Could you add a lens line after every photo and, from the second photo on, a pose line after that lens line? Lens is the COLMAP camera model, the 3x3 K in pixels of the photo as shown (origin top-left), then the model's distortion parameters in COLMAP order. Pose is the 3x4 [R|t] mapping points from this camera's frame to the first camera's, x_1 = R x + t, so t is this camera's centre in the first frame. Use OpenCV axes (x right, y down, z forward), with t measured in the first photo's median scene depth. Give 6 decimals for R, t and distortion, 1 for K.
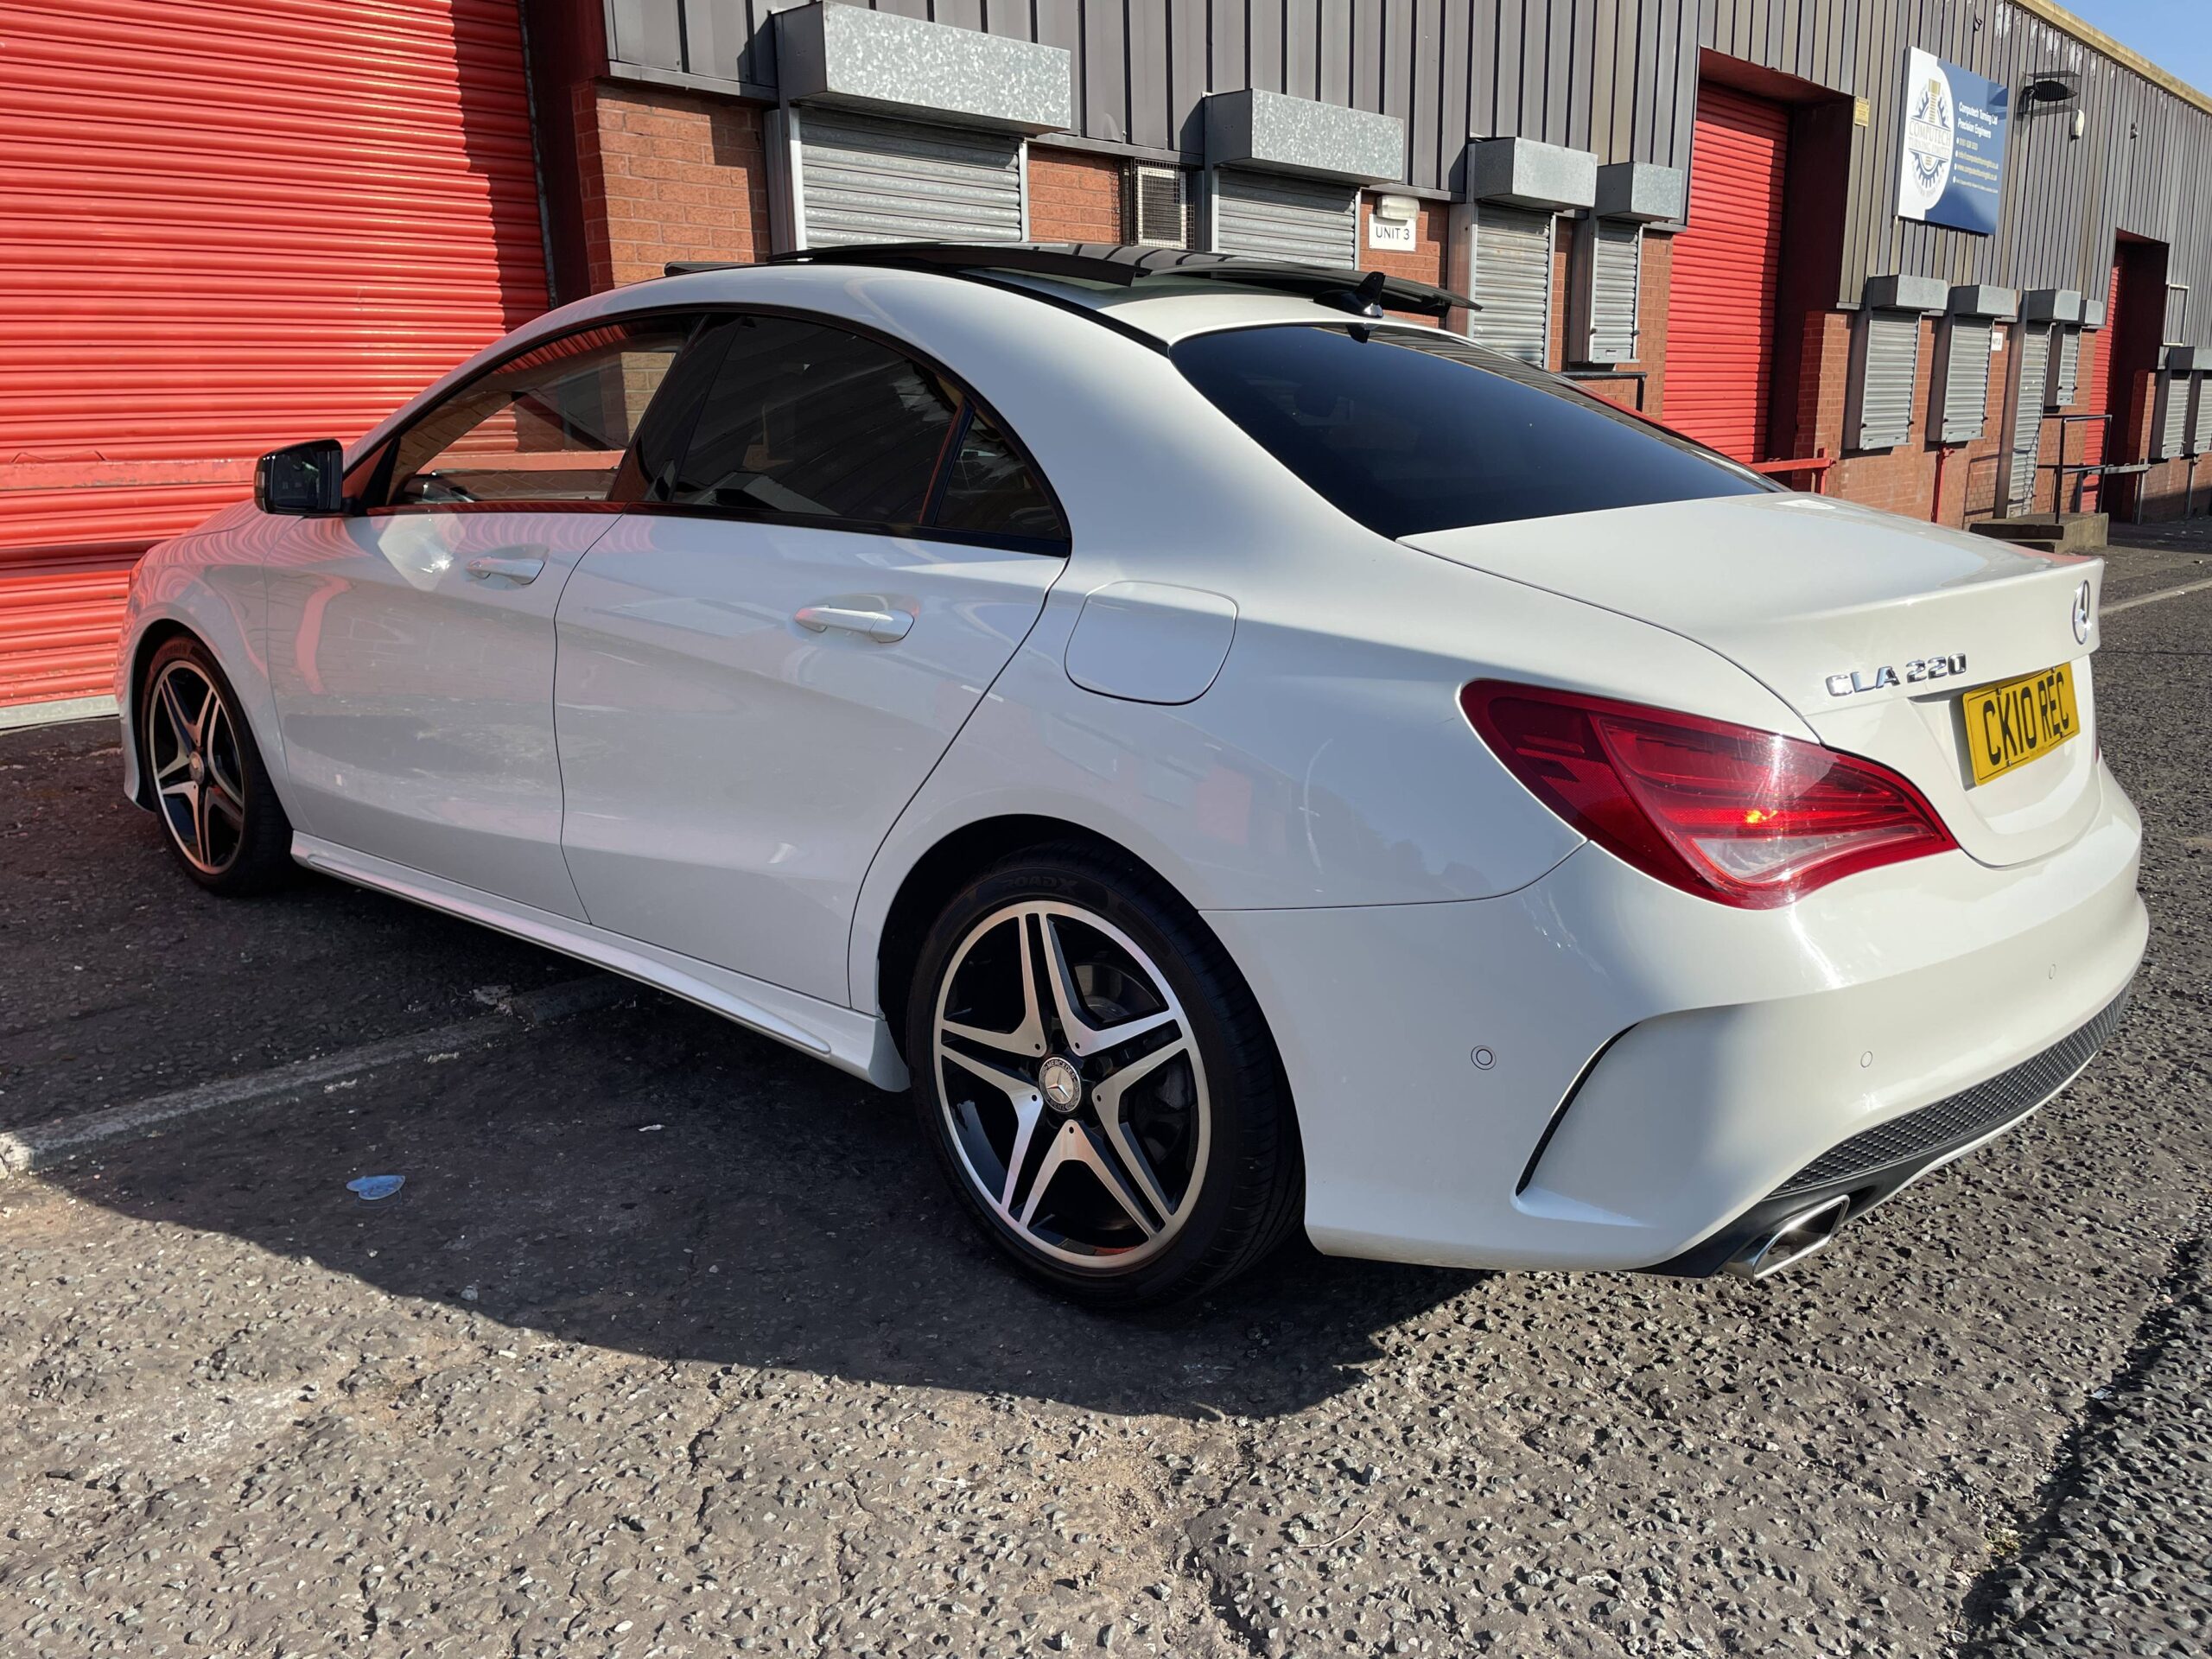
lens RADIAL K [[1673.3, 0, 1111.5], [0, 1673.3, 829.5], [0, 0, 1]] dist [0.086970, -0.113840]
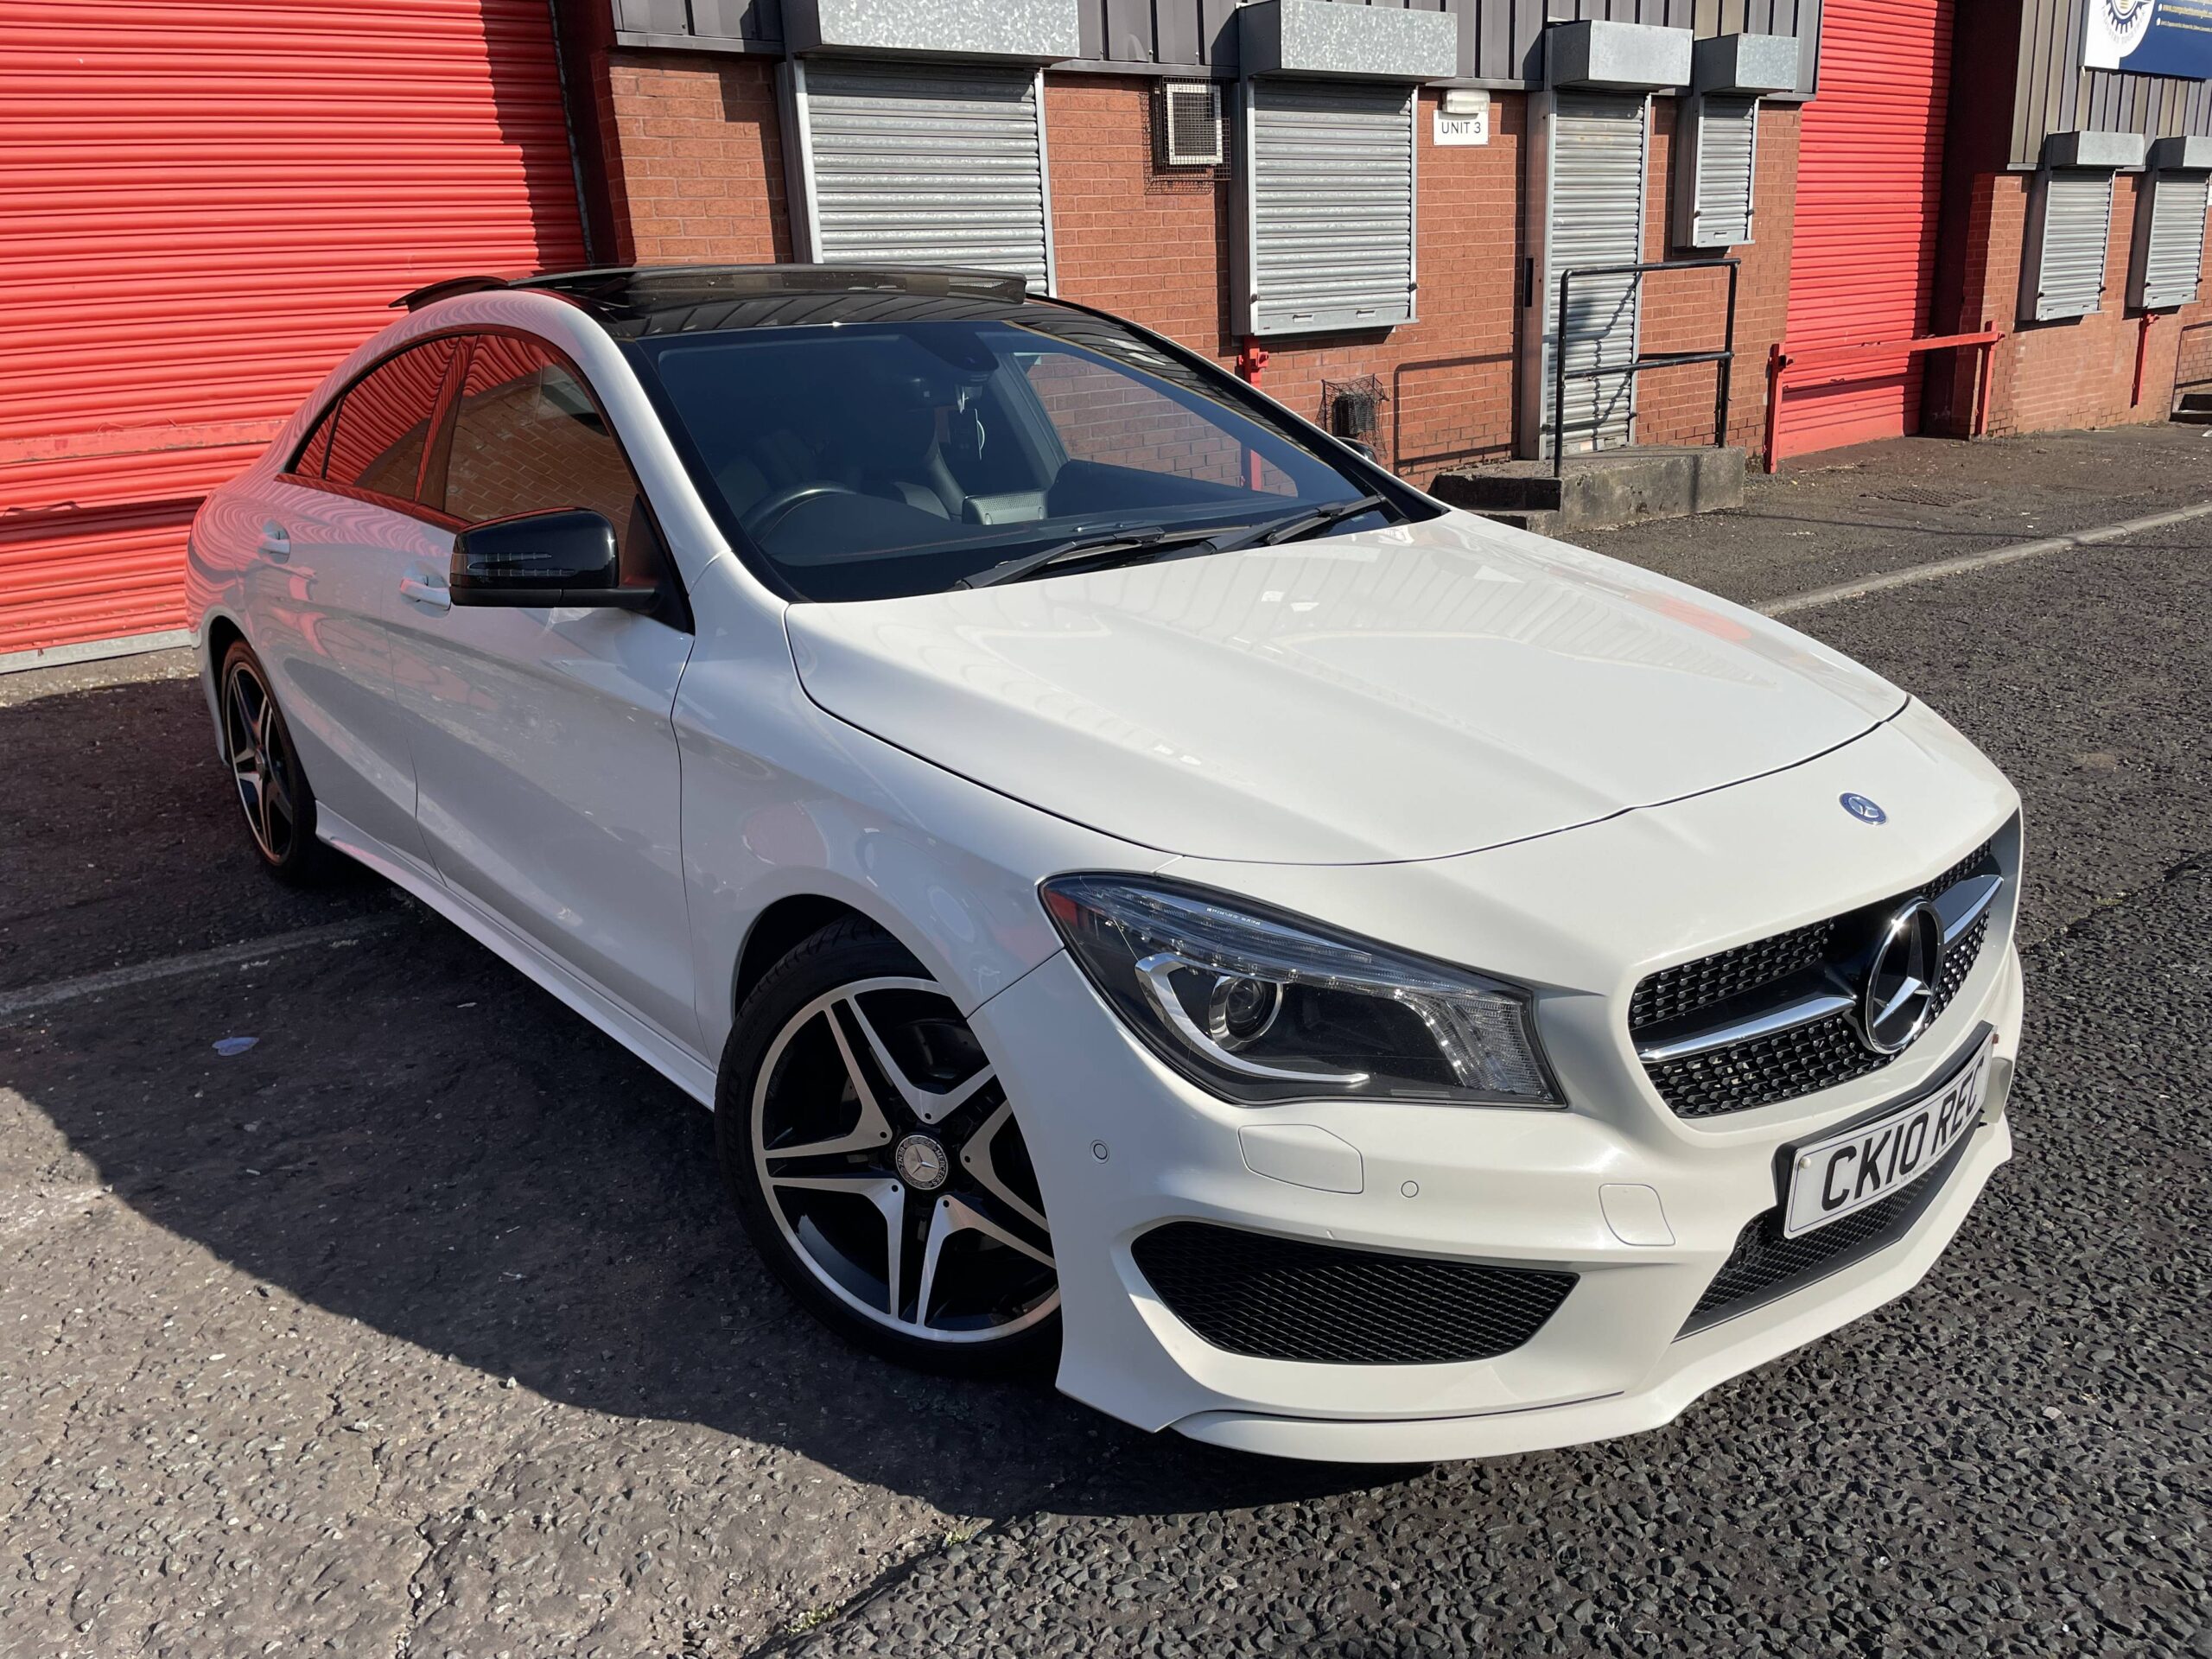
lens RADIAL K [[1672.0, 0, 1107.1], [0, 1672.0, 846.4], [0, 0, 1]] dist [0.090440, -0.119367]
pose [[0.989783, 0.009717, -0.142252, 0.153743], [0.001209, 0.997067, 0.076520, -0.013494], [0.142578, -0.075911, 0.986868, -0.059263]]
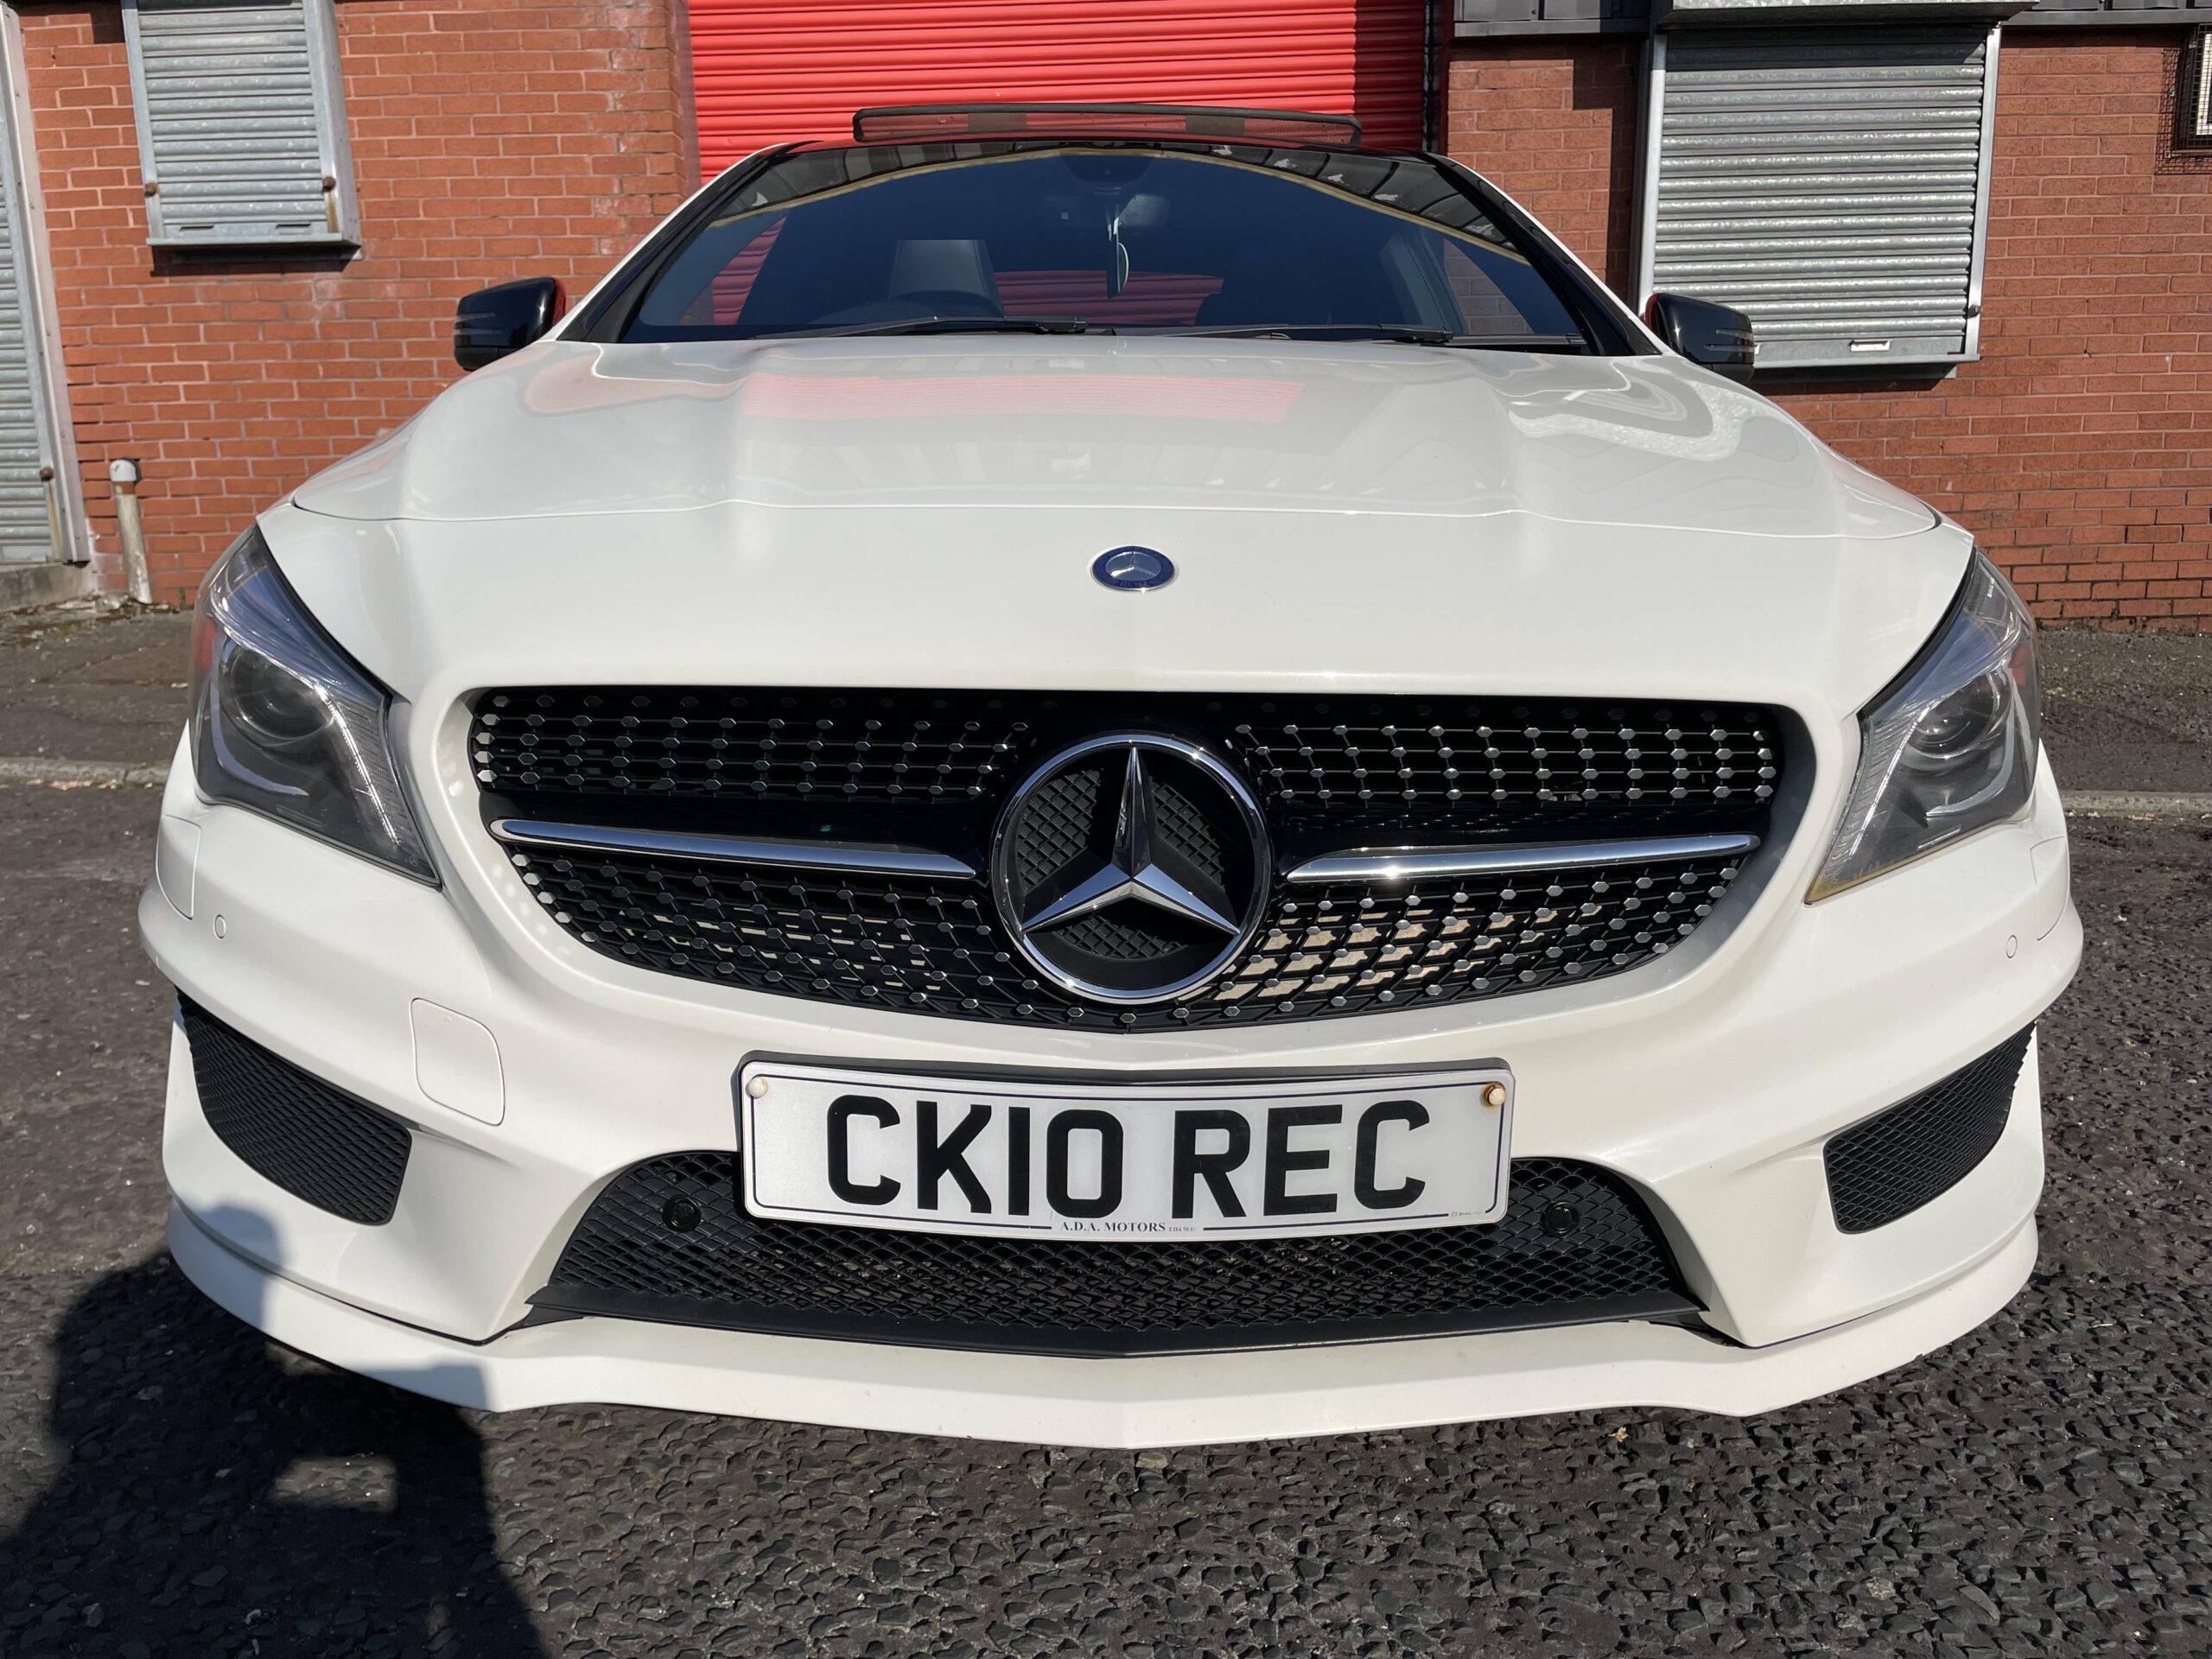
lens RADIAL K [[1672.0, 0, 1107.1], [0, 1672.0, 846.4], [0, 0, 1]] dist [0.090440, -0.119367]
pose [[0.669966, 0.161654, -0.724578, 0.362605], [-0.166696, 0.983839, 0.065363, 0.019291], [0.723434, 0.076993, 0.686086, 0.133754]]
